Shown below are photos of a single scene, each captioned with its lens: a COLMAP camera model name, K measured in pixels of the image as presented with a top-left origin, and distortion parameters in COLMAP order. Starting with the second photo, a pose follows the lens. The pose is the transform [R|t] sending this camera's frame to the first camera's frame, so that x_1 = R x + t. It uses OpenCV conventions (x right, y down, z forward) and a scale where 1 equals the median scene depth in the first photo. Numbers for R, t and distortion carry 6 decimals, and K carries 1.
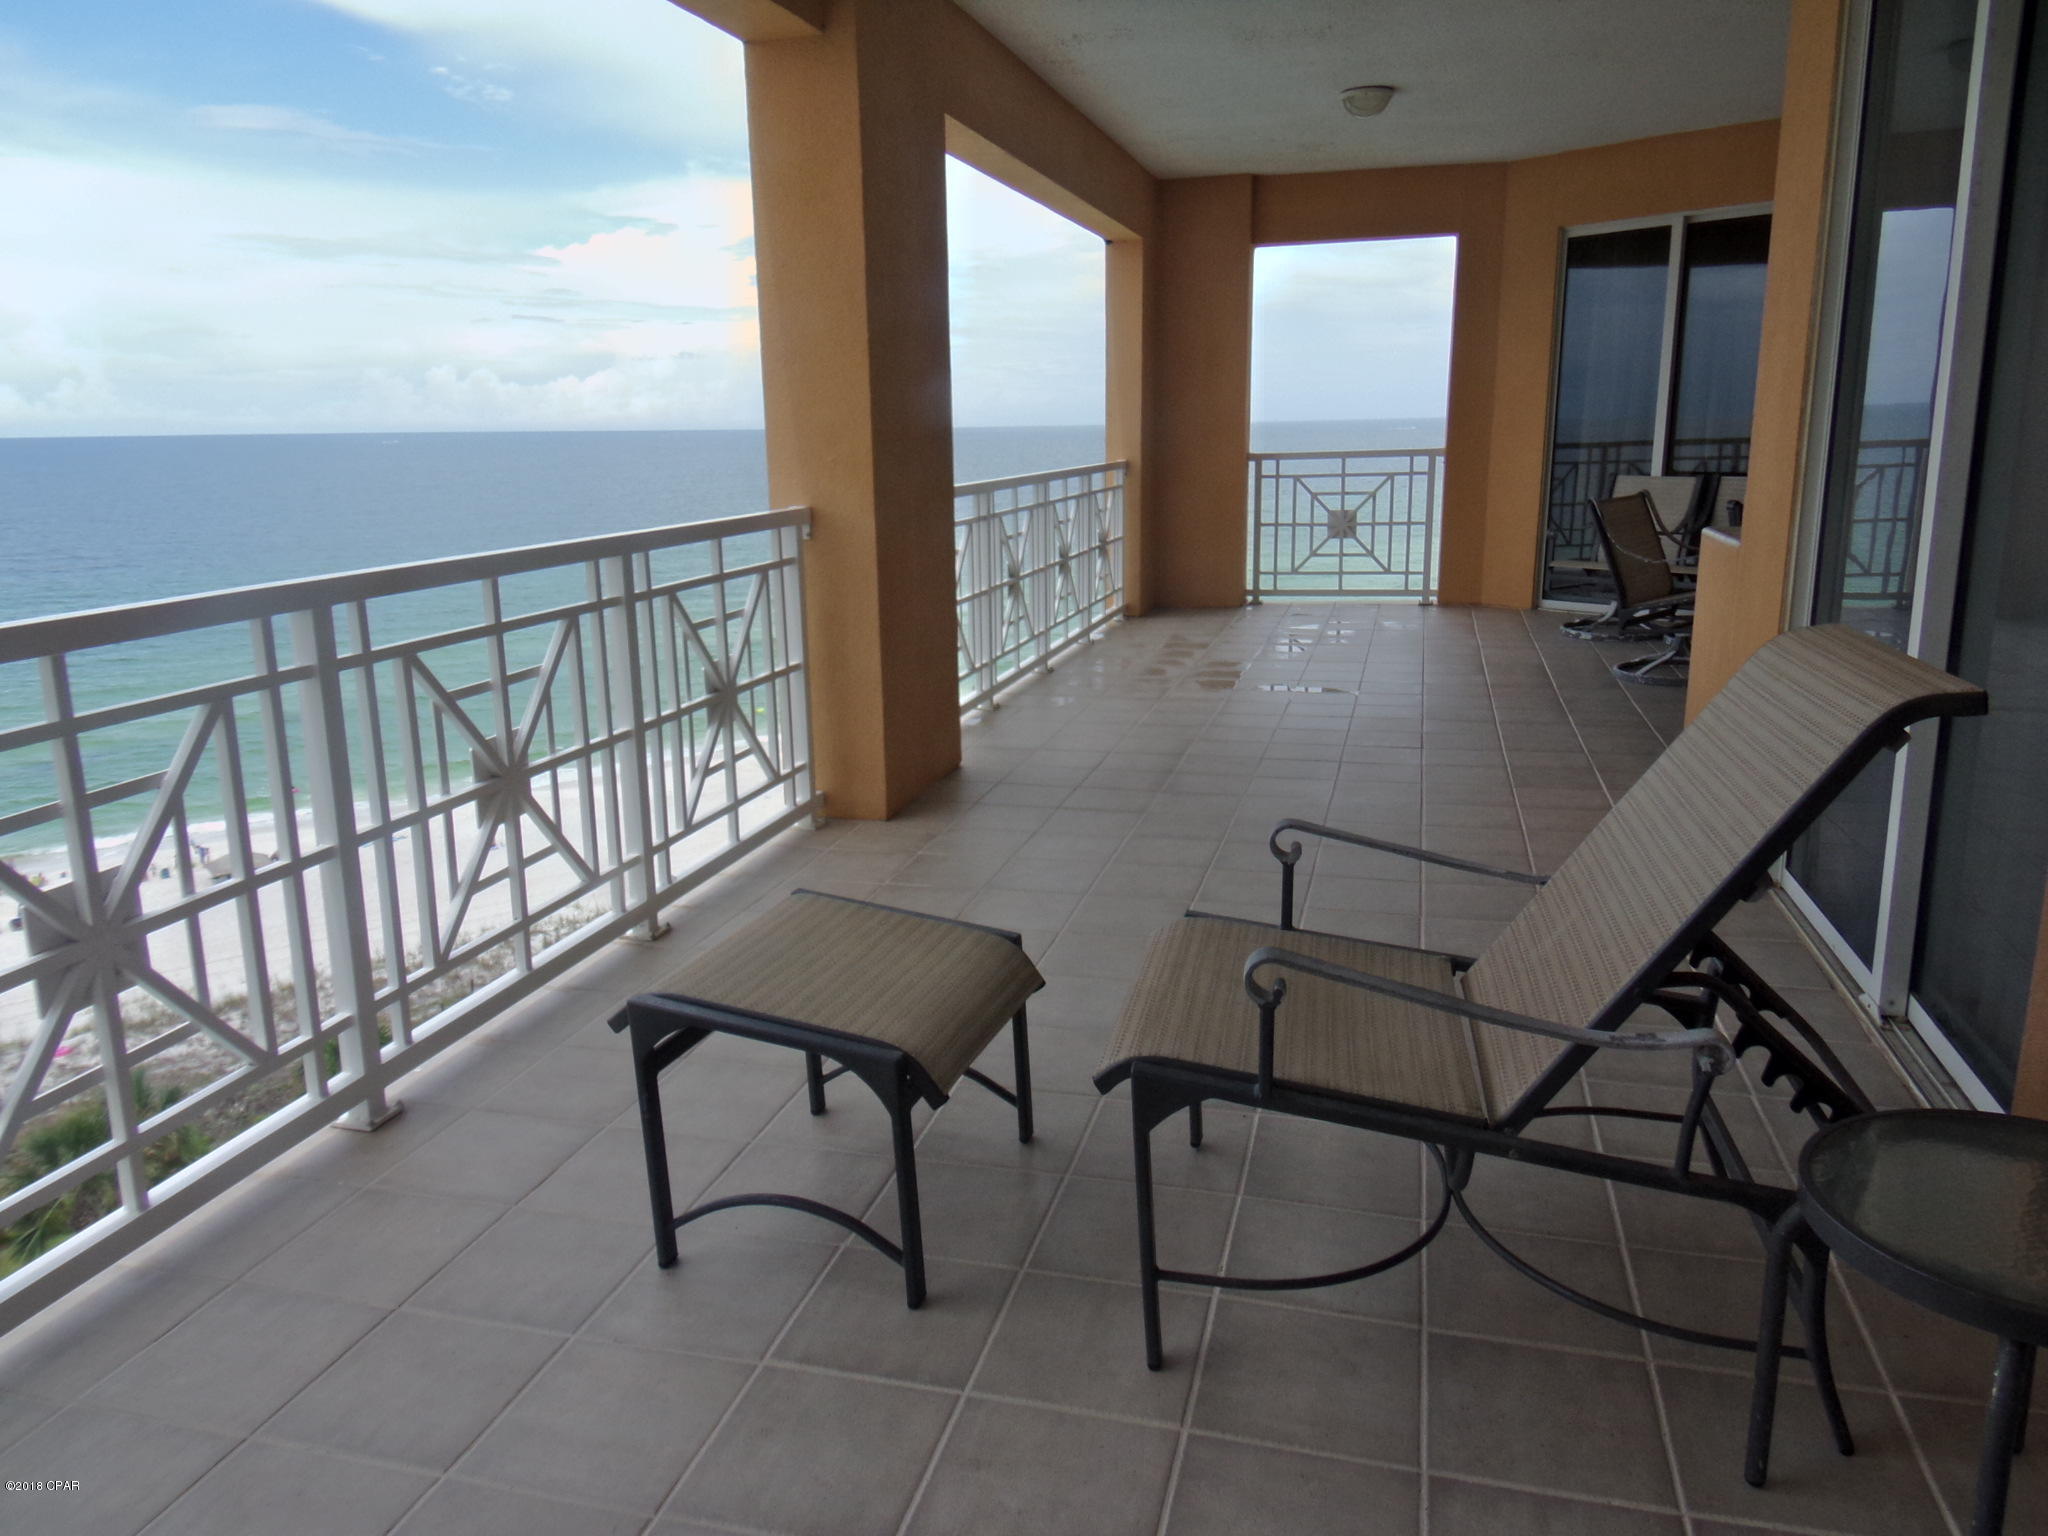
lens RADIAL K [[1466.0, 0, 1025.4], [0, 1466.0, 771.4], [0, 0, 1]] dist [0.072331, -0.080305]
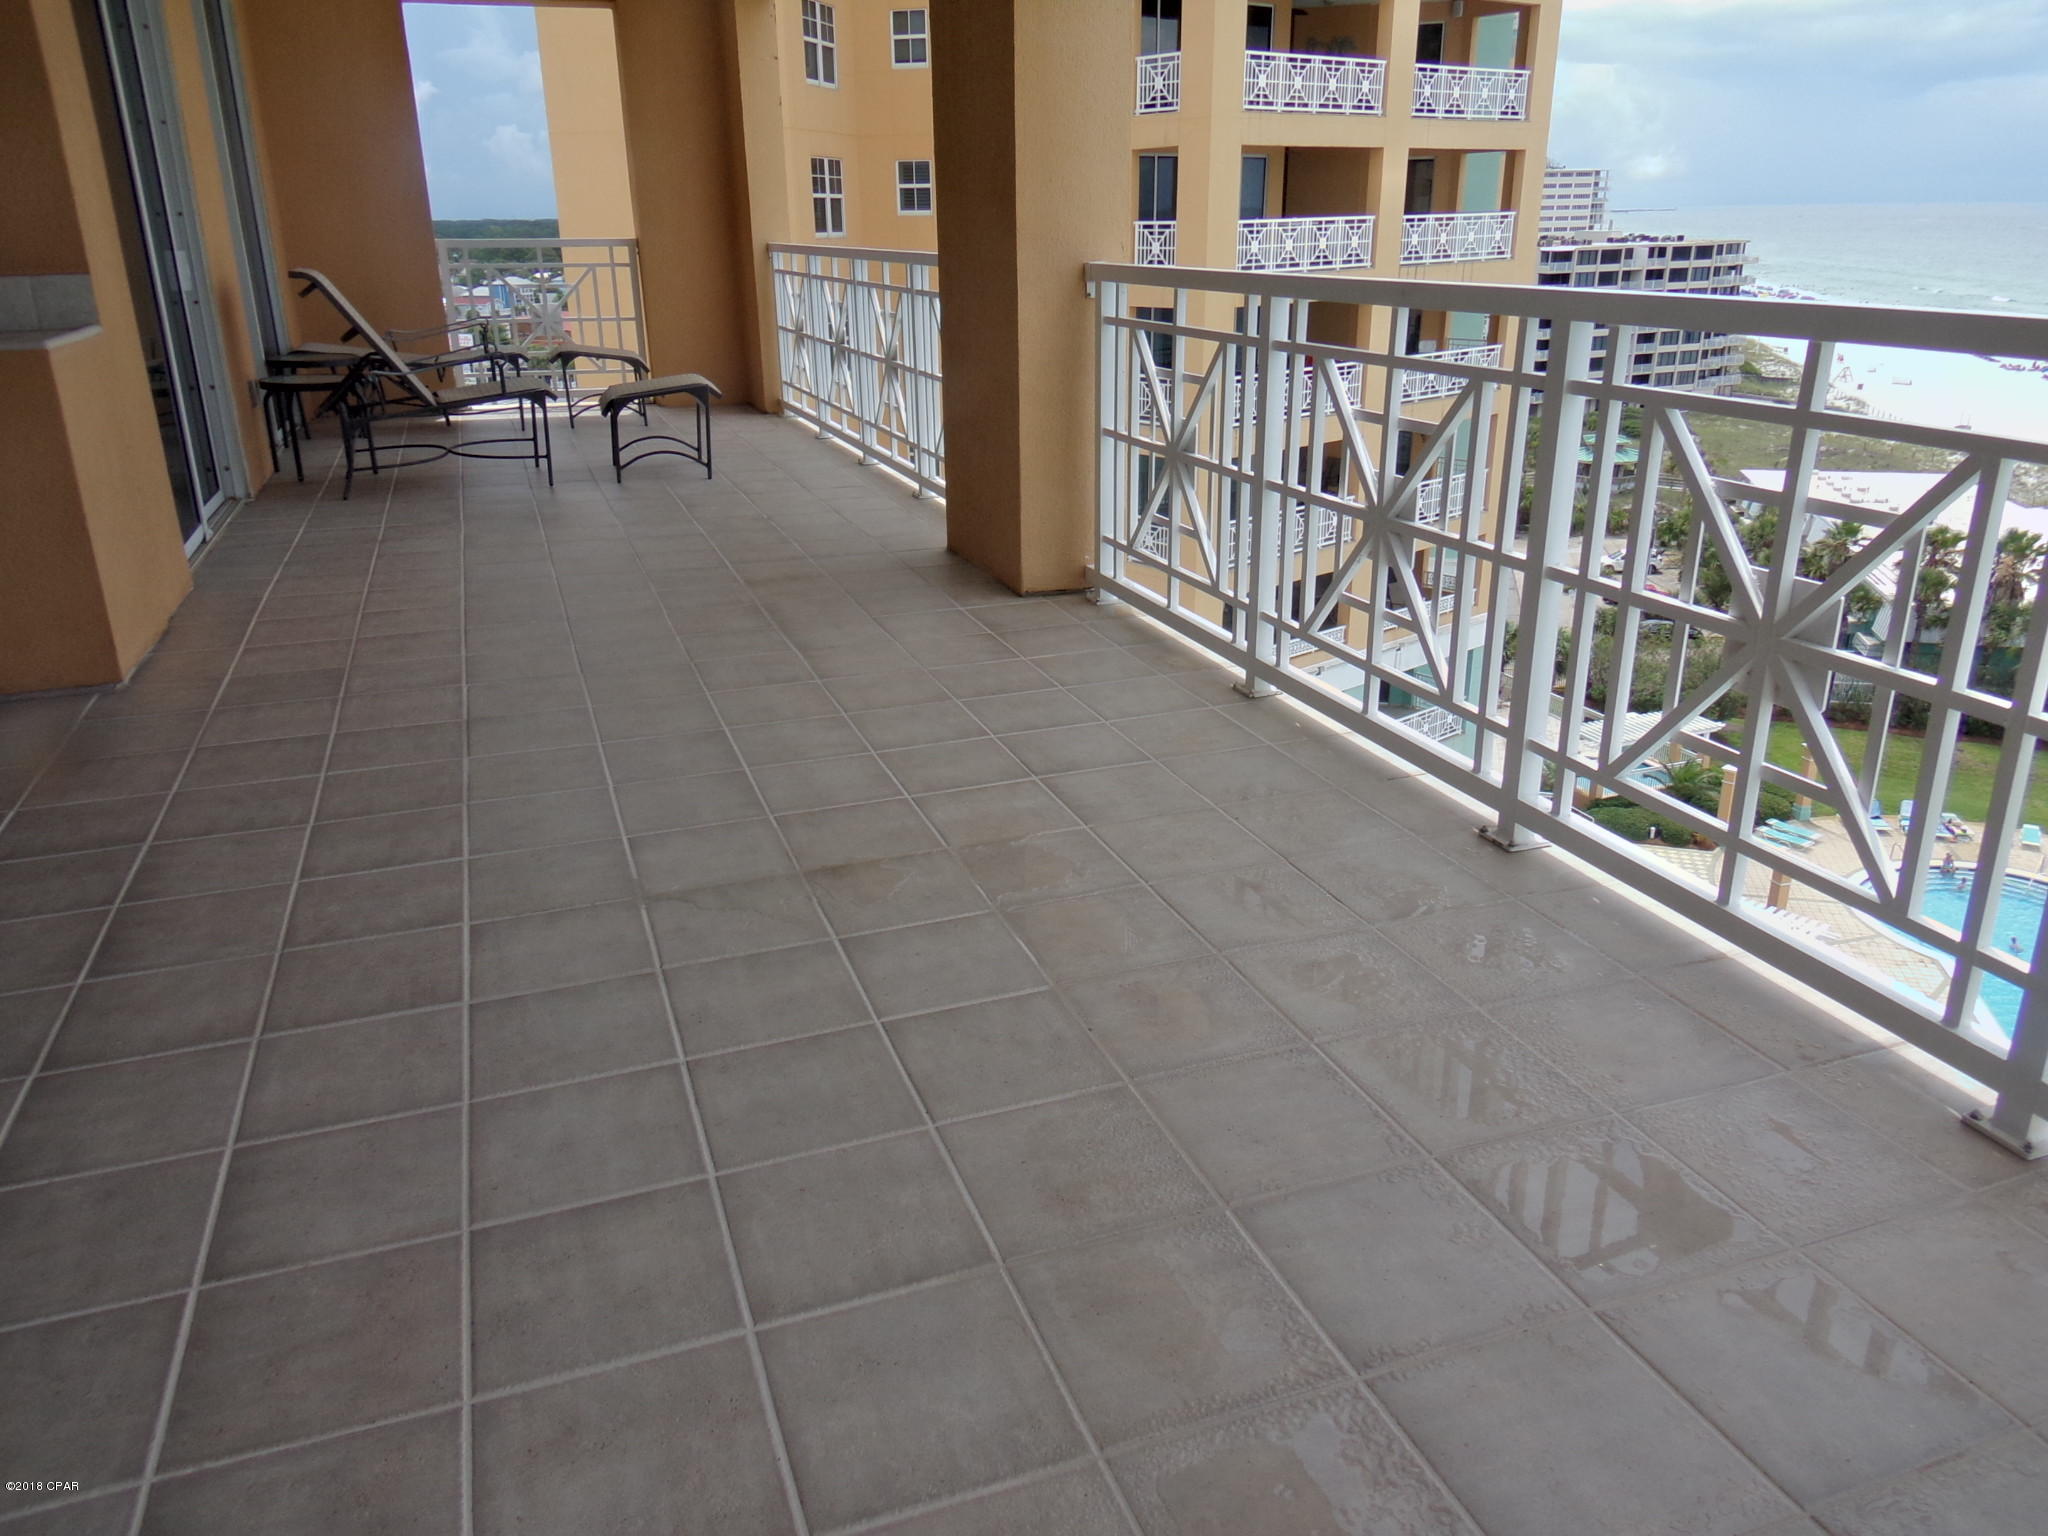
lens RADIAL K [[1466.0, 0, 1019.3], [0, 1466.0, 741.1], [0, 0, 1]] dist [0.072331, -0.080305]
pose [[-0.820391, 0.245367, -0.516482, 0.359954], [-0.077268, 0.847396, 0.525309, -0.346655], [0.566558, 0.470867, -0.676237, 1.540975]]
